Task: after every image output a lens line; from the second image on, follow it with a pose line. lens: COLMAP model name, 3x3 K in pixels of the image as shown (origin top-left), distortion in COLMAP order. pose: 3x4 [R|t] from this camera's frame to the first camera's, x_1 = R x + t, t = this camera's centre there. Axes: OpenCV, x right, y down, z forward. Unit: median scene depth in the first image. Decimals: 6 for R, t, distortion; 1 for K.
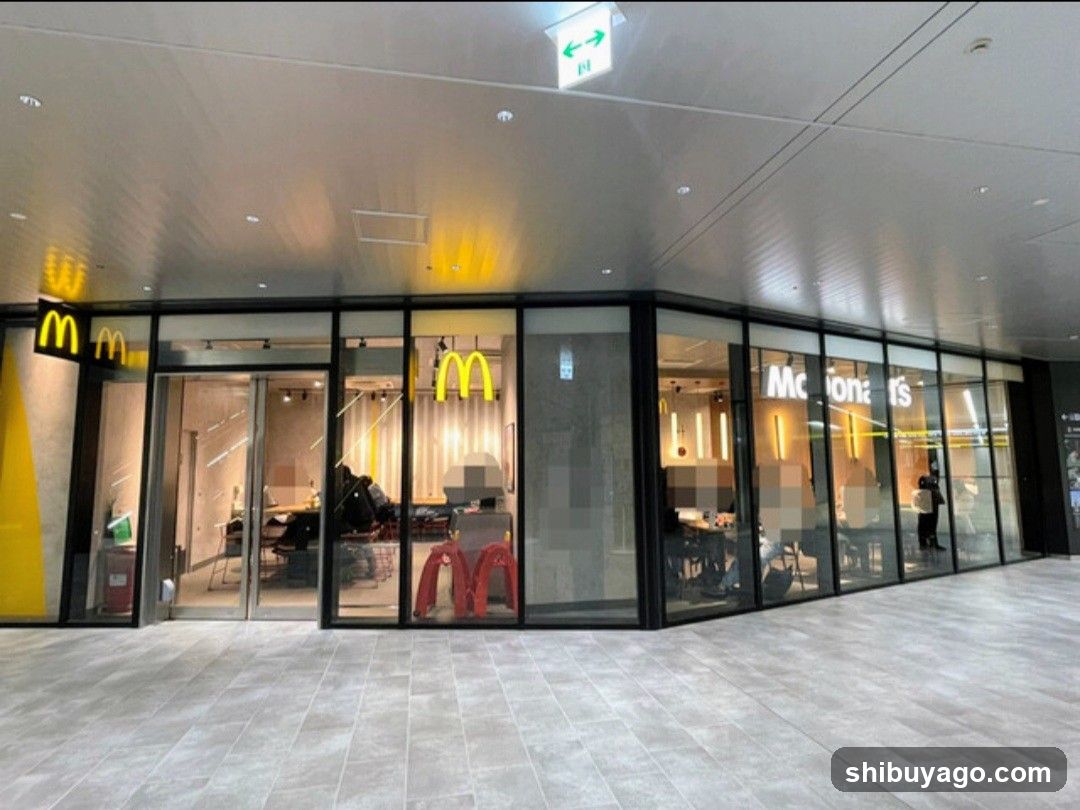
lens RADIAL K [[555.9, 0, 540.0], [0, 555.9, 405.0], [0, 0, 1]] dist [0.001975, -0.001255]
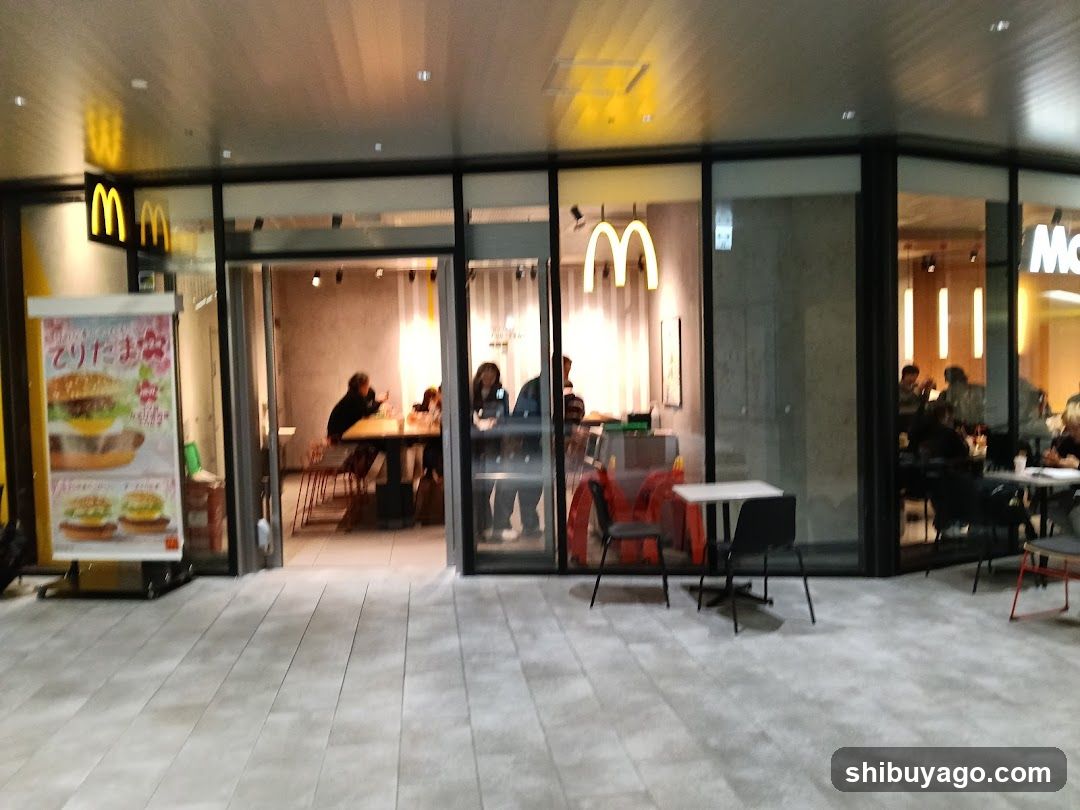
lens RADIAL K [[833.1, 0, 540.0], [0, 833.1, 405.0], [0, 0, 1]] dist [0.068371, -0.118316]
pose [[0.998004, -0.013106, -0.061769, -0.191501], [0.022945, 0.986625, 0.161384, -0.041868], [0.058828, -0.162479, 0.984957, -0.160116]]
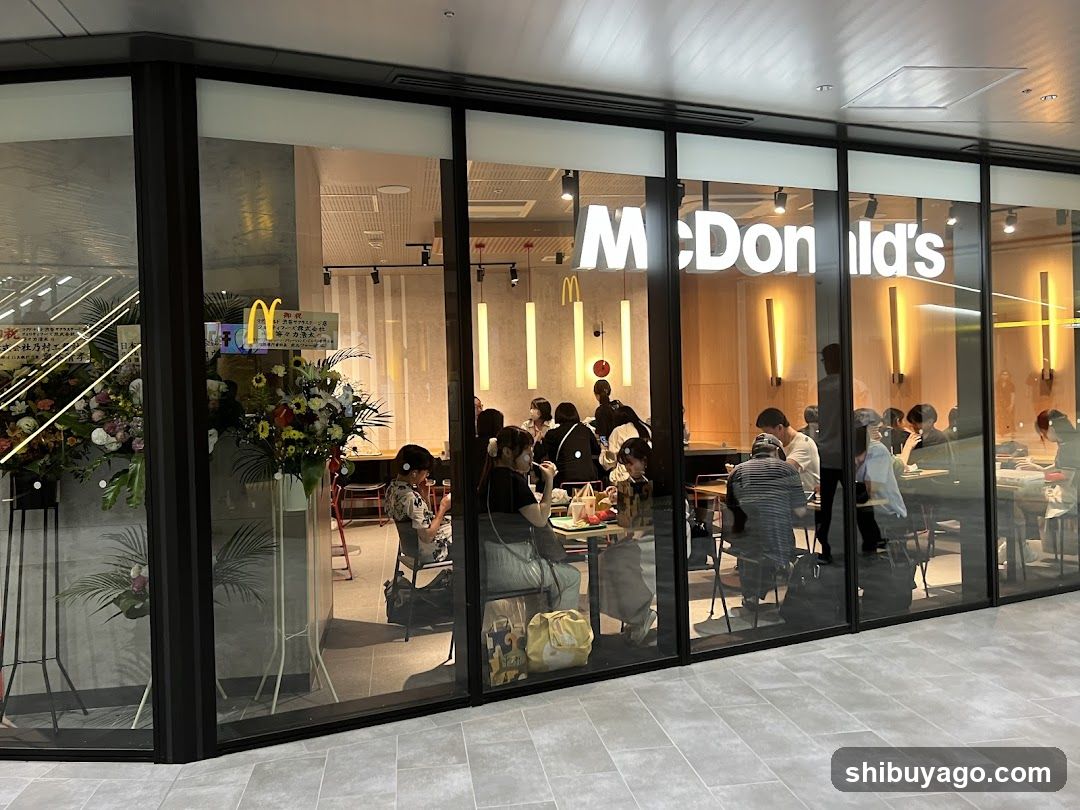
lens RADIAL K [[812.0, 0, 472.7], [0, 812.0, 403.7], [0, 0, 1]] dist [0.002157, 0.065877]
pose [[0.996577, -0.025215, -0.078733, 0.474867], [0.035213, 0.991110, 0.128304, 0.011105], [0.074798, -0.130637, 0.988605, 0.322389]]
